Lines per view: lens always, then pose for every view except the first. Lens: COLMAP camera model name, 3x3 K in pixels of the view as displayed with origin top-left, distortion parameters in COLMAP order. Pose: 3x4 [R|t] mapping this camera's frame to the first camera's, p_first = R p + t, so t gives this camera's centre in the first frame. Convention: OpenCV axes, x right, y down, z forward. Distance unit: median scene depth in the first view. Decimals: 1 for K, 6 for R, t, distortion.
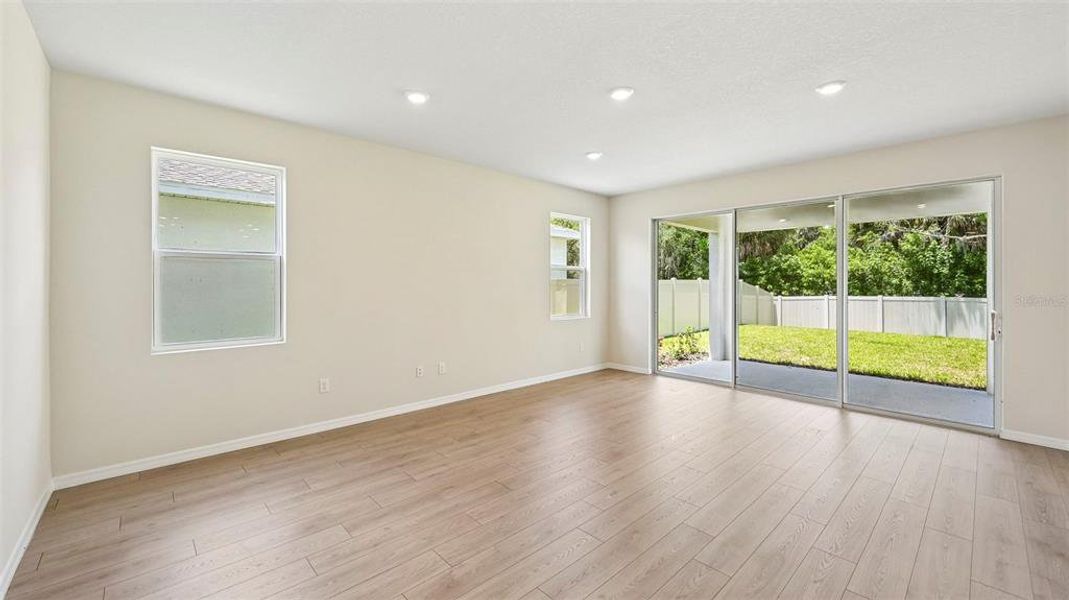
lens RADIAL K [[425.0, 0, 537.5], [0, 425.0, 286.9], [0, 0, 1]] dist [0.000129, -0.000036]
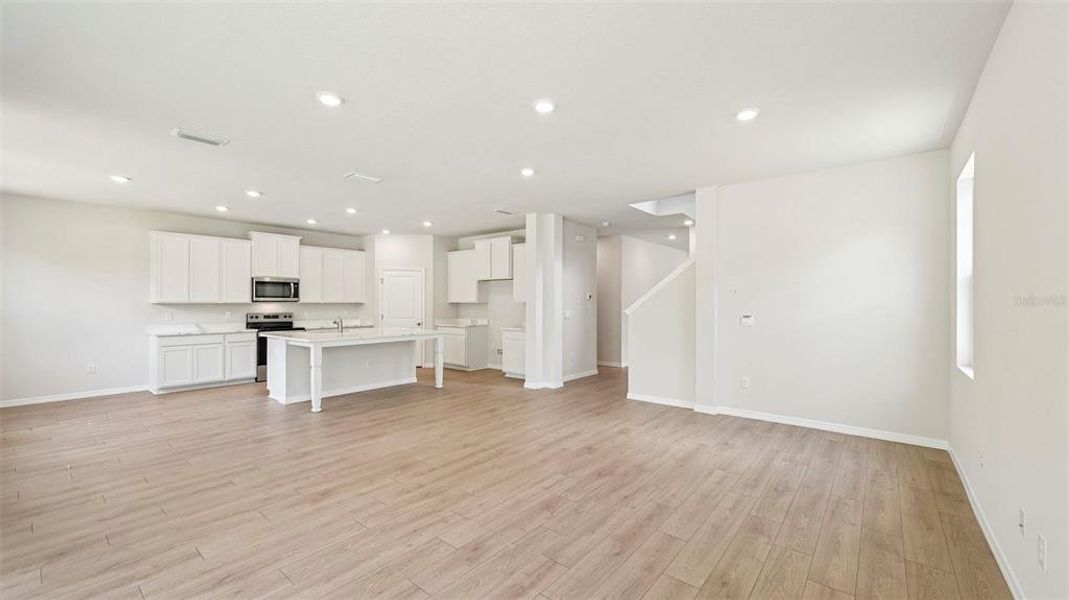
lens RADIAL K [[425.0, 0, 537.5], [0, 425.0, 286.9], [0, 0, 1]] dist [0.000129, -0.000036]
pose [[-0.990989, -0.008603, -0.133665, 0.320634], [-0.006153, 0.999806, -0.018729, -0.018860], [0.133800, -0.017738, -0.990850, 1.843673]]
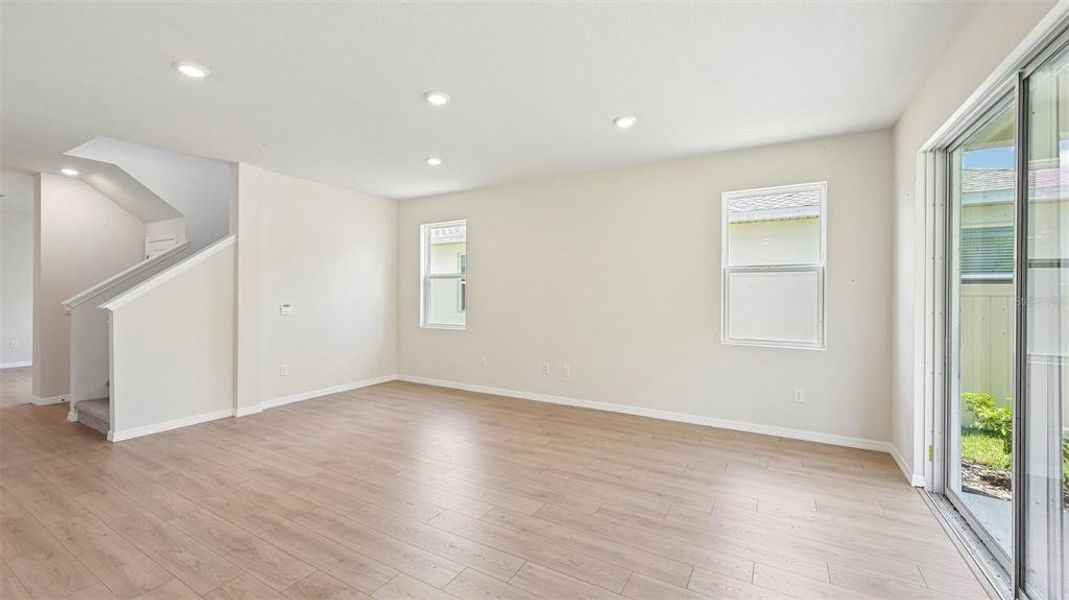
lens RADIAL K [[427.6, 0, 537.6], [0, 427.6, 295.9], [0, 0, 1]] dist [-0.000217, -0.009543]
pose [[0.294228, 0.005124, -0.955722, 1.123608], [-0.014414, 0.999896, 0.000923, 0.001958], [0.955627, 0.013504, 0.294271, 0.871760]]
